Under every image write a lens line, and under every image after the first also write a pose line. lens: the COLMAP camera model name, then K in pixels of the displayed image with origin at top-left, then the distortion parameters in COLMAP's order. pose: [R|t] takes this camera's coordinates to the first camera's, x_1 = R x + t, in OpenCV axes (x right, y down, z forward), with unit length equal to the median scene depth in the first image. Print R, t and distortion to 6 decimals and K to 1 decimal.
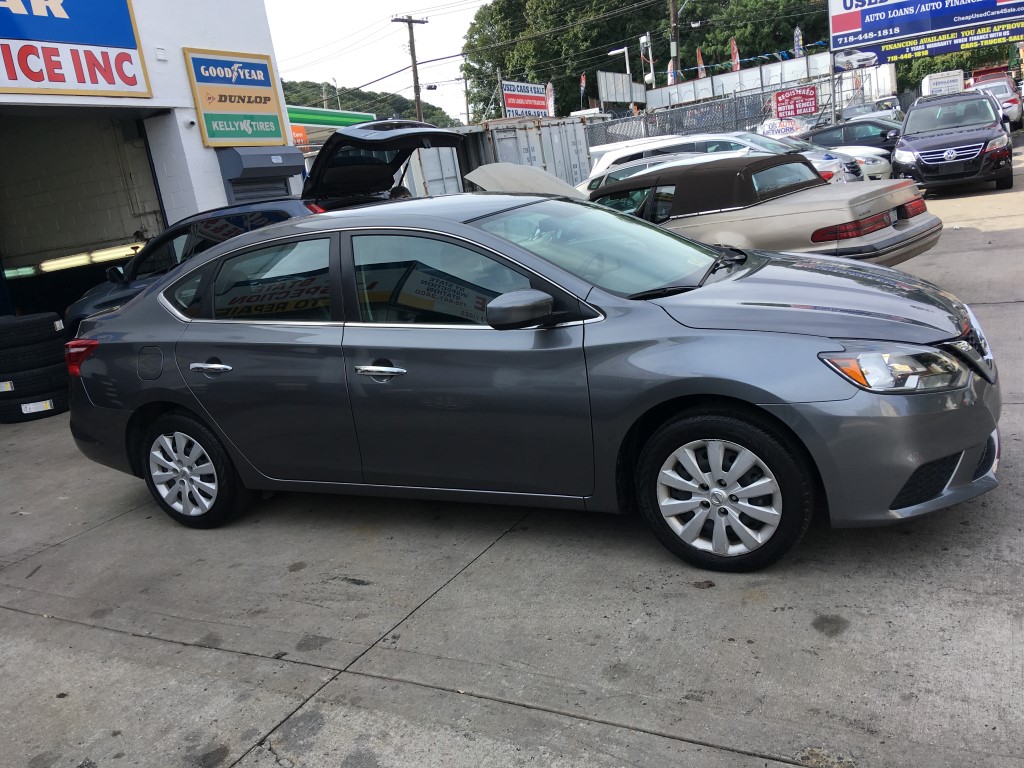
lens RADIAL K [[861.0, 0, 508.7], [0, 861.0, 382.6], [0, 0, 1]] dist [0.112195, -0.170286]
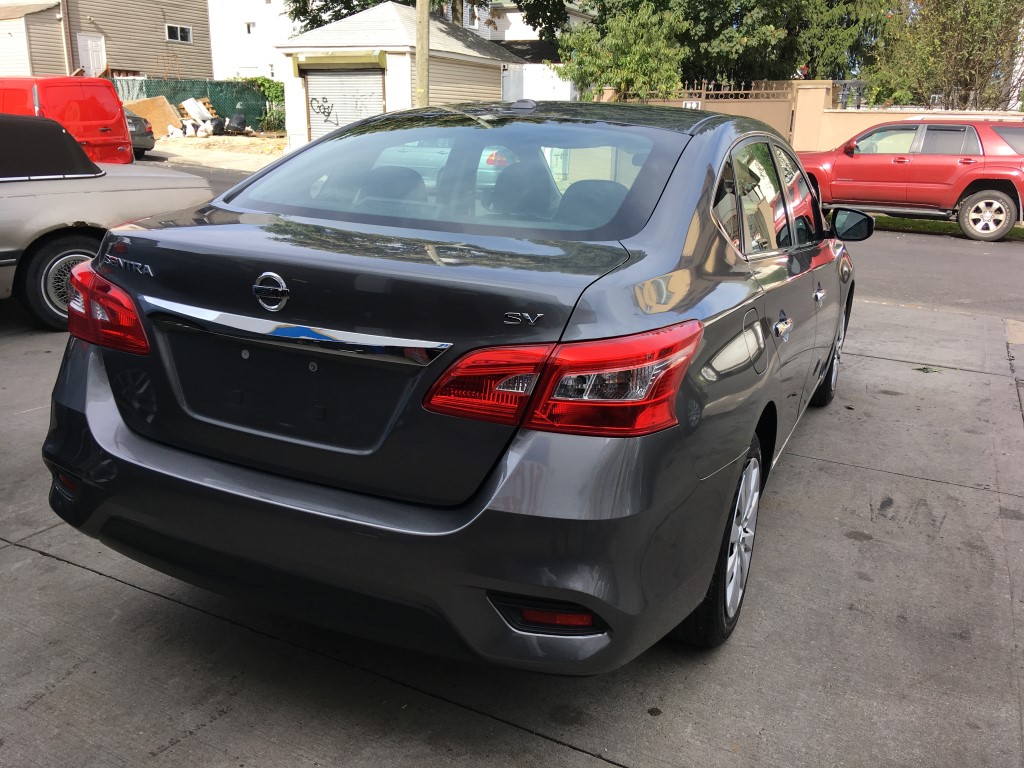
lens RADIAL K [[861.0, 0, 508.7], [0, 861.0, 382.6], [0, 0, 1]] dist [0.112195, -0.170286]
pose [[-0.027807, -0.136087, 0.990307, -1.217908], [0.191962, 0.971524, 0.138896, -0.132319], [-0.981008, 0.193964, -0.000892, 1.512554]]
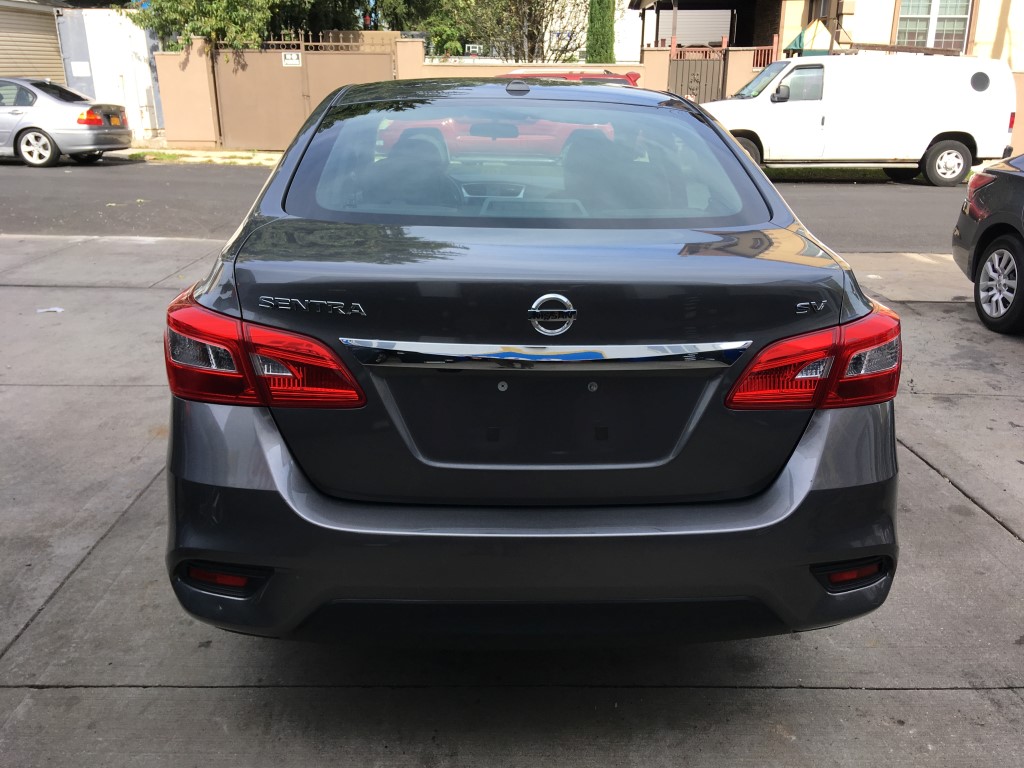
lens RADIAL K [[863.7, 0, 507.5], [0, 863.7, 386.9], [0, 0, 1]] dist [0.095802, -0.155674]
pose [[-0.492697, -0.144931, 0.858047, -1.088183], [0.249220, 0.921229, 0.298708, -0.258169], [-0.833750, 0.361015, -0.417767, 1.894089]]
